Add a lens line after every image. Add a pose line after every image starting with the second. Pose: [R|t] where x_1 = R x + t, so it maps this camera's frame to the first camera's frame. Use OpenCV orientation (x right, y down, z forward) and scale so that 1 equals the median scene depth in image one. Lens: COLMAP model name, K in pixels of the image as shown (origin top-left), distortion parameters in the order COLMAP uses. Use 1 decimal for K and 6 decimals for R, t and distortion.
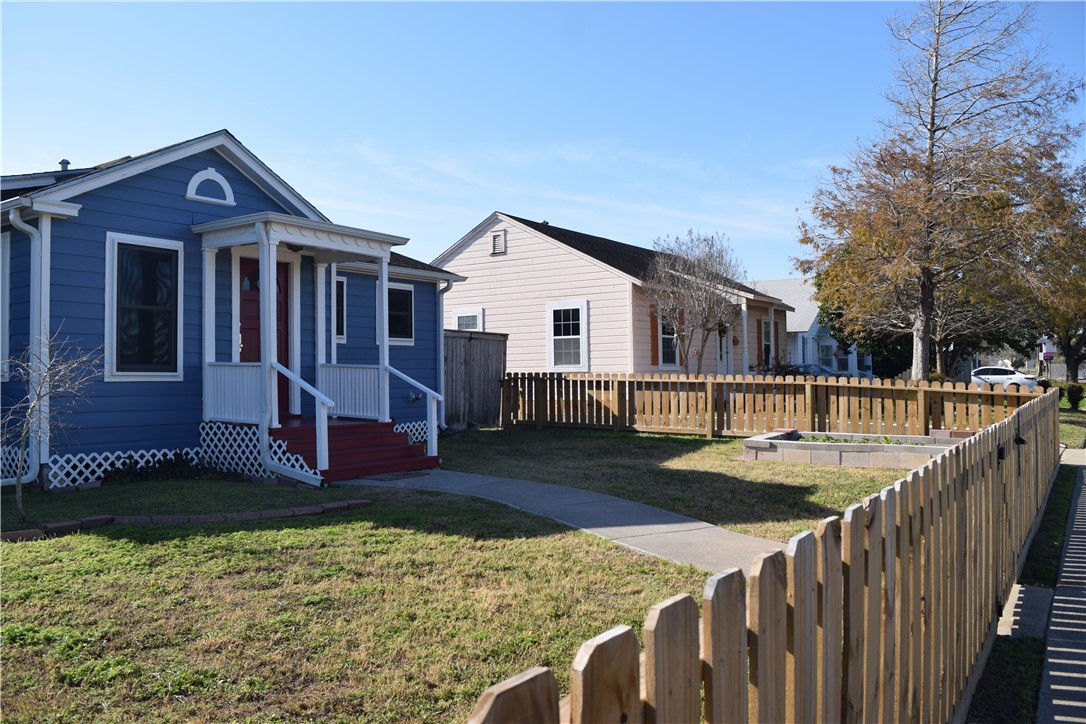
lens RADIAL K [[852.8, 0, 543.0], [0, 852.8, 362.0], [0, 0, 1]] dist [-0.093595, 0.020792]
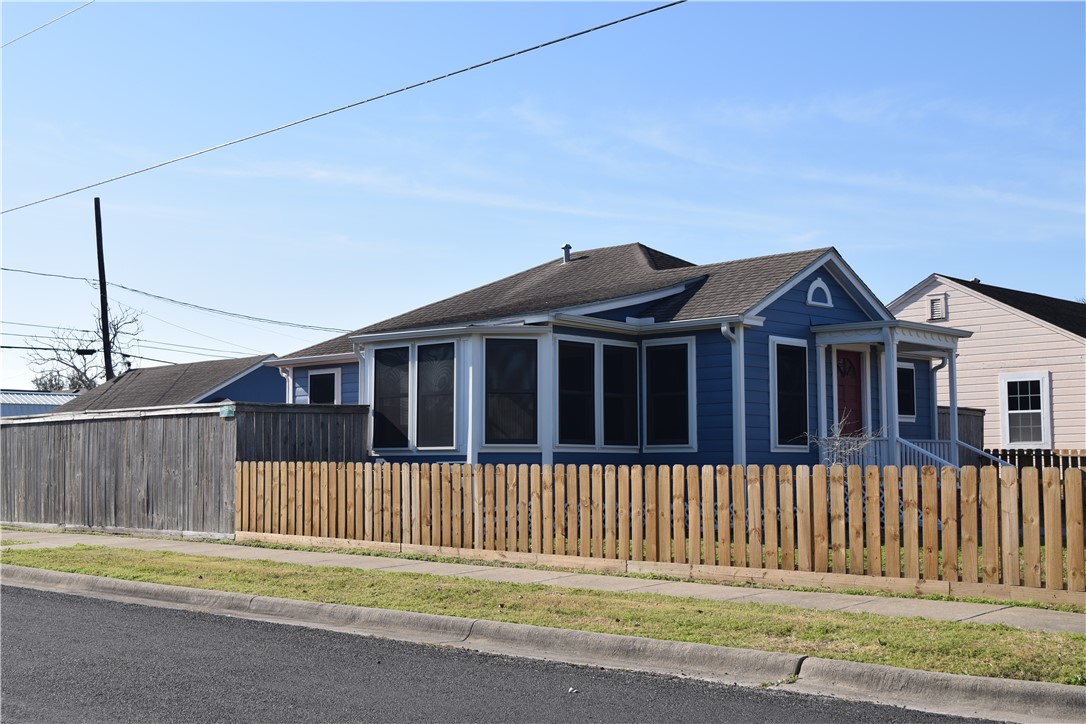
lens RADIAL K [[1337.9, 0, 543.0], [0, 1337.9, 362.0], [0, 0, 1]] dist [-0.084938, -0.008702]
pose [[0.984082, -0.008191, -0.177527, -0.234241], [-0.002359, 0.998247, -0.059135, 0.003286], [0.177700, 0.058612, 0.982338, -0.506763]]
